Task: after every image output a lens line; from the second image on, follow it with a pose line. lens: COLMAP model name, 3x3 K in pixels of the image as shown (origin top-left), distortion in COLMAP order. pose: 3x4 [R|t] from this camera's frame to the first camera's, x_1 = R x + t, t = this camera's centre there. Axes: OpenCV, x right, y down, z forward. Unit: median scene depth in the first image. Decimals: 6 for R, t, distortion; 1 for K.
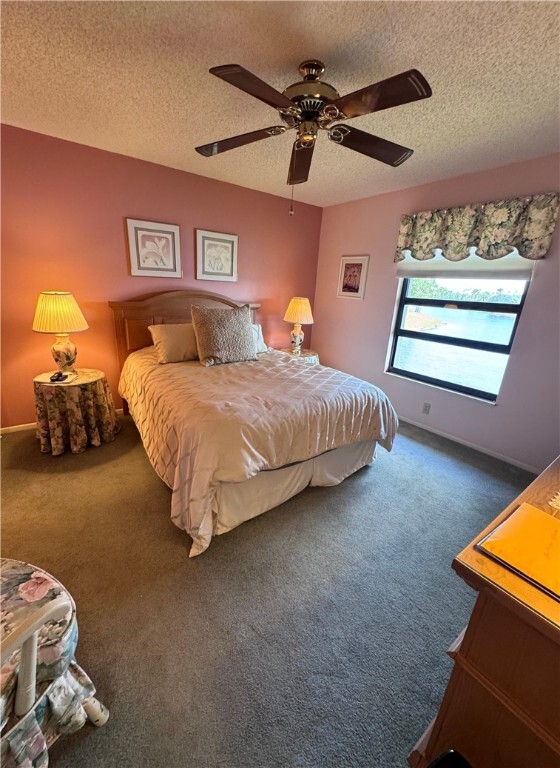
lens RADIAL K [[307.5, 0, 271.7], [0, 307.5, 382.5], [0, 0, 1]] dist [-0.002866, -0.000345]
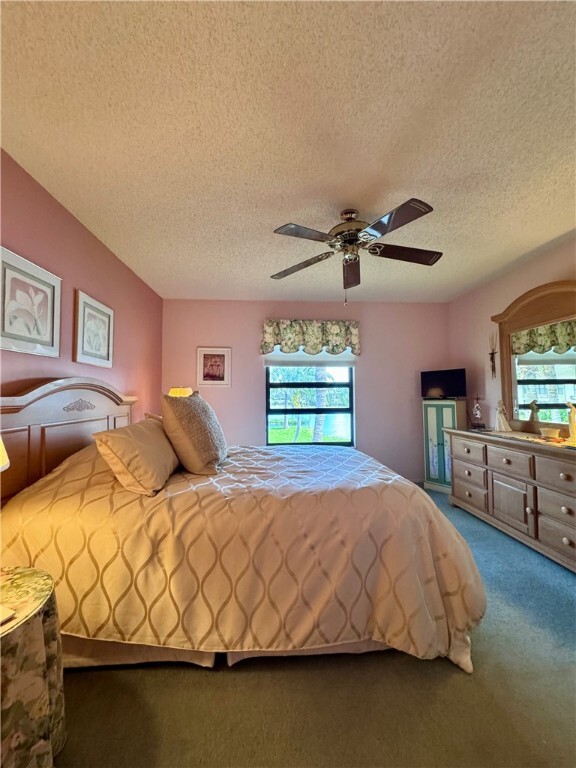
lens RADIAL K [[306.2, 0, 288.0], [0, 306.2, 384.0], [0, 0, 1]] dist [-0.001498, 0.000406]
pose [[0.516794, -0.025047, 0.855743, -0.633460], [0.287517, 0.946593, -0.145930, -0.088012], [-0.806385, 0.321457, 0.496395, 0.405789]]
